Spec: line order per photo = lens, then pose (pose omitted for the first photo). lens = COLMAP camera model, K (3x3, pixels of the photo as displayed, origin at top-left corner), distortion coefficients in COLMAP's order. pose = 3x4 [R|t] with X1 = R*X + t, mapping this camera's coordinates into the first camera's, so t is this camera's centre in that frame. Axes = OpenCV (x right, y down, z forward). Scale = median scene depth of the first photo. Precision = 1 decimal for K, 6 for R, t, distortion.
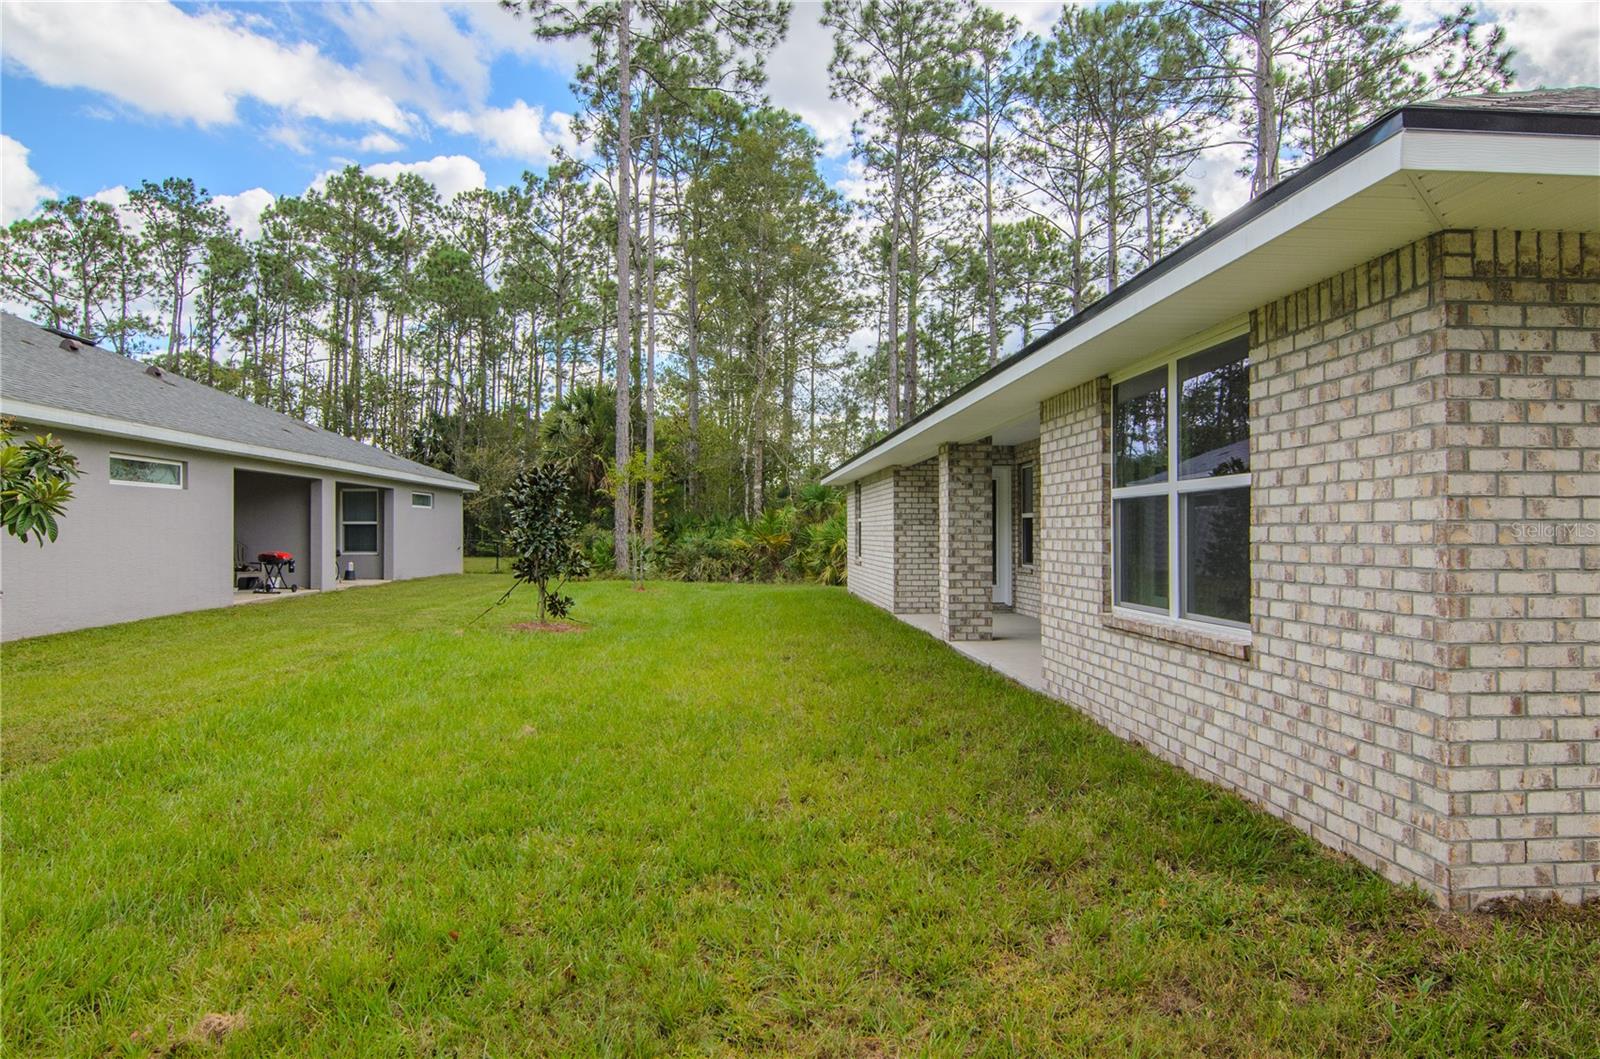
lens RADIAL K [[985.2, 0, 772.9], [0, 985.2, 531.3], [0, 0, 1]] dist [-0.010430, -0.001667]
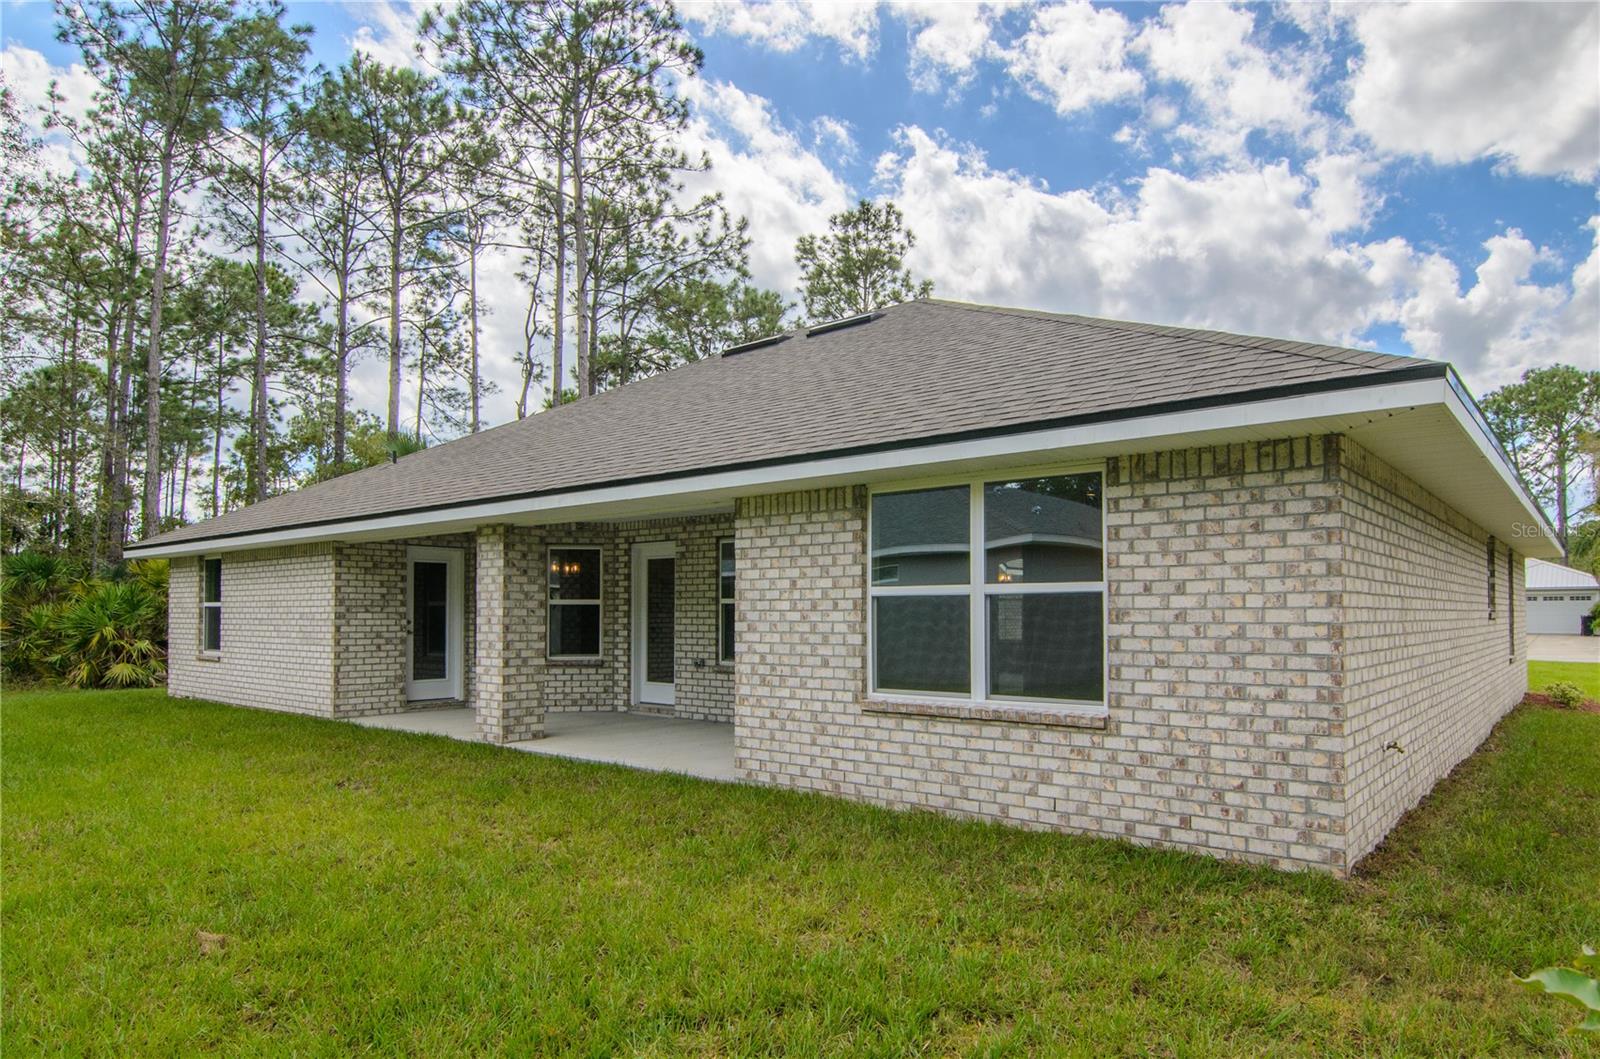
lens RADIAL K [[985.2, 0, 846.1], [0, 985.2, 596.5], [0, 0, 1]] dist [-0.010430, -0.001667]
pose [[0.666243, 0.017327, 0.745534, -0.735998], [-0.002944, 0.999783, -0.020606, -0.014162], [-0.745729, 0.011534, 0.666149, 0.421151]]
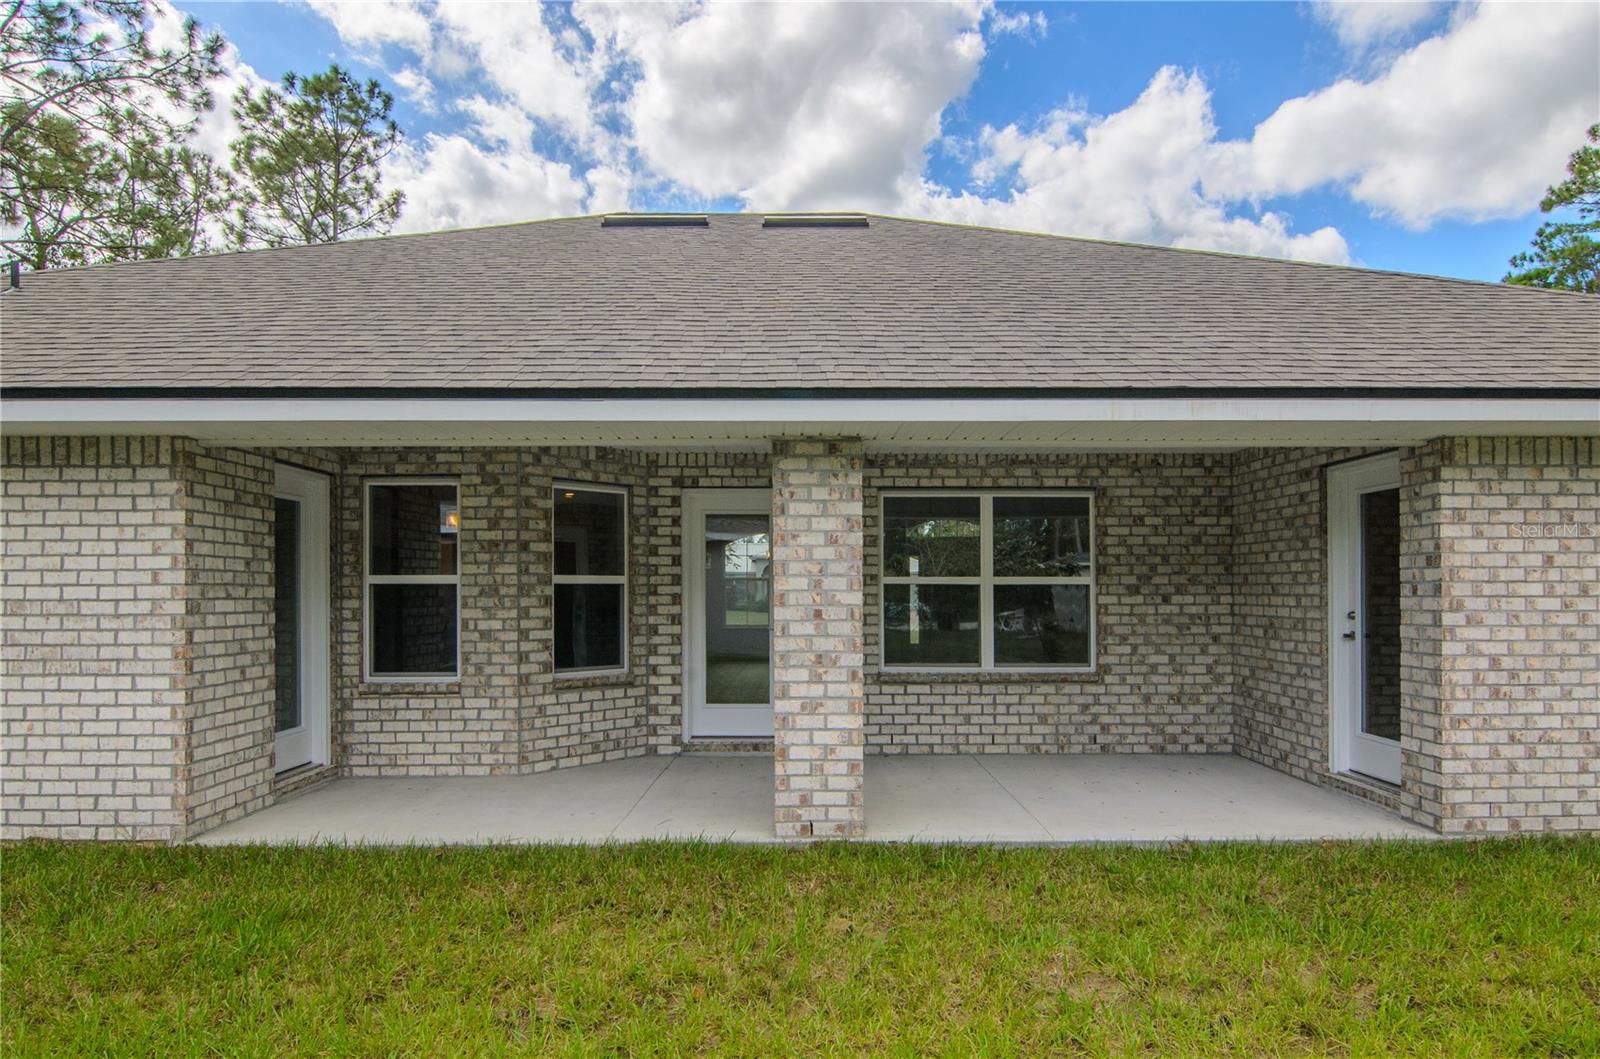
lens RADIAL K [[985.2, 0, 835.7], [0, 985.2, 591.1], [0, 0, 1]] dist [-0.010430, -0.001667]
pose [[0.038965, 0.005589, 0.999225, -0.826476], [0.001072, 0.999984, -0.005635, -0.025785], [-0.999240, 0.001291, 0.038958, 2.599373]]
